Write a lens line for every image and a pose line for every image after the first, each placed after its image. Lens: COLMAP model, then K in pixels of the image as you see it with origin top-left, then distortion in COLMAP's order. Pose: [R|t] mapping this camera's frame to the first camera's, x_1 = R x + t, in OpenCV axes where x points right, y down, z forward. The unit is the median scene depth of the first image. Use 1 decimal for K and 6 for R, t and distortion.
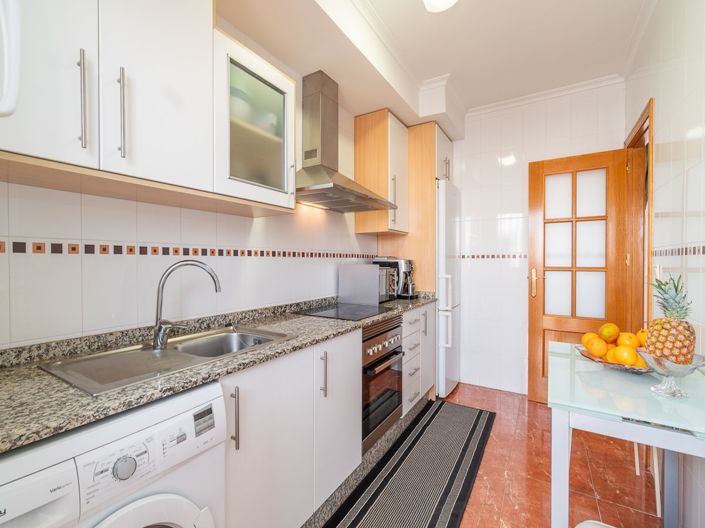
lens RADIAL K [[332.3, 0, 345.0], [0, 332.3, 262.4], [0, 0, 1]] dist [-0.008270, 0.001607]
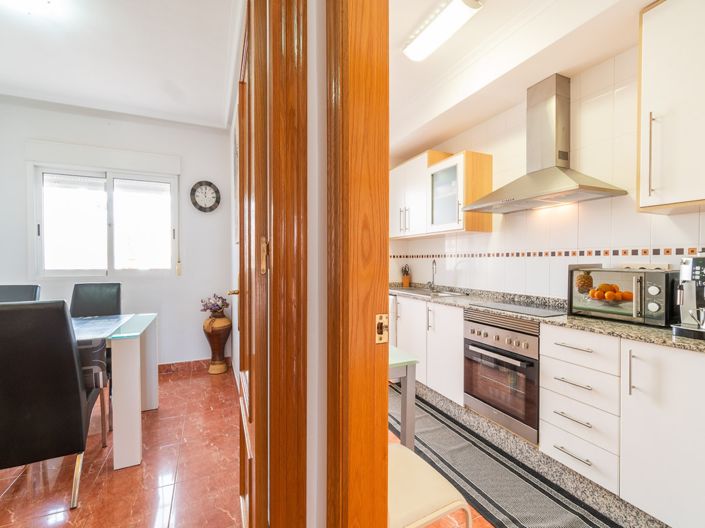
lens RADIAL K [[328.6, 0, 352.1], [0, 328.6, 264.9], [0, 0, 1]] dist [-0.000450, 0.001097]
pose [[-0.550577, 0.016590, -0.834619, 1.250088], [0.001798, 0.999824, 0.018688, -0.011061], [0.834782, 0.008789, -0.550510, 1.187413]]
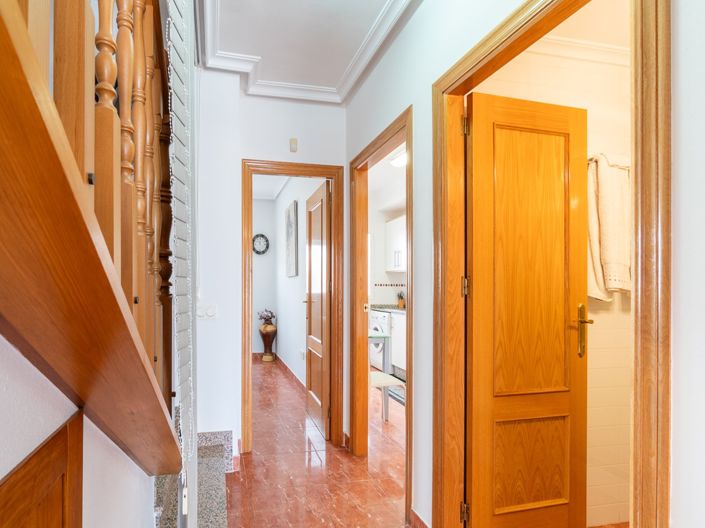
lens RADIAL K [[356.0, 0, 284.2], [0, 356.0, 280.4], [0, 0, 1]] dist [0.003124, 0.000076]
pose [[-0.716111, -0.016356, -0.697795, 2.033584], [-0.006741, 0.999841, -0.016517, -0.008426], [0.697954, -0.007124, -0.716107, 1.726183]]
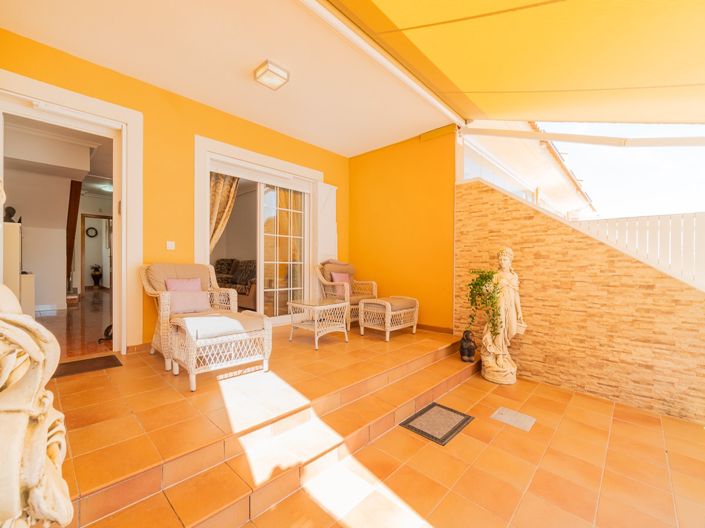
lens RADIAL K [[303.6, 0, 356.3], [0, 303.6, 267.6], [0, 0, 1]] dist [-0.006782, 0.000106]
pose [[-0.165001, 0.003478, -0.986287, 4.217216], [-0.007861, 0.999957, 0.004842, 0.161538], [0.986262, 0.008552, -0.164967, 4.485656]]
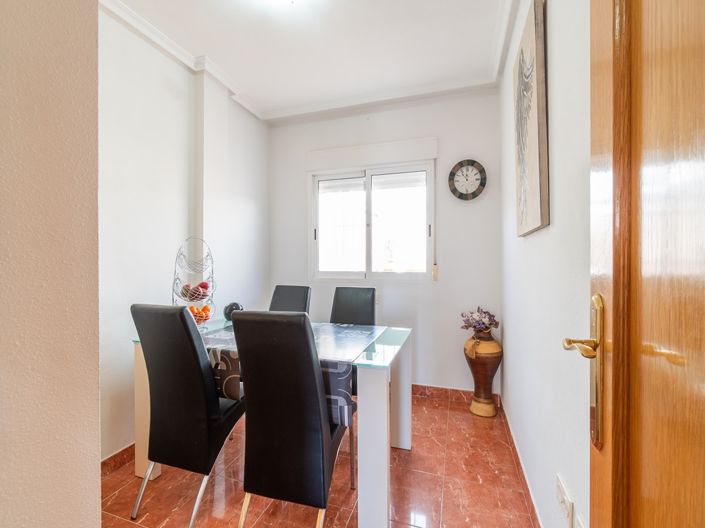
lens RADIAL K [[332.3, 0, 336.5], [0, 332.3, 266.0], [0, 0, 1]] dist [-0.008270, 0.001607]
pose [[-0.974838, 0.011360, -0.222627, 1.056363], [0.008637, 0.999876, 0.013202, -0.010714], [0.222749, 0.010947, -0.974814, 0.804334]]
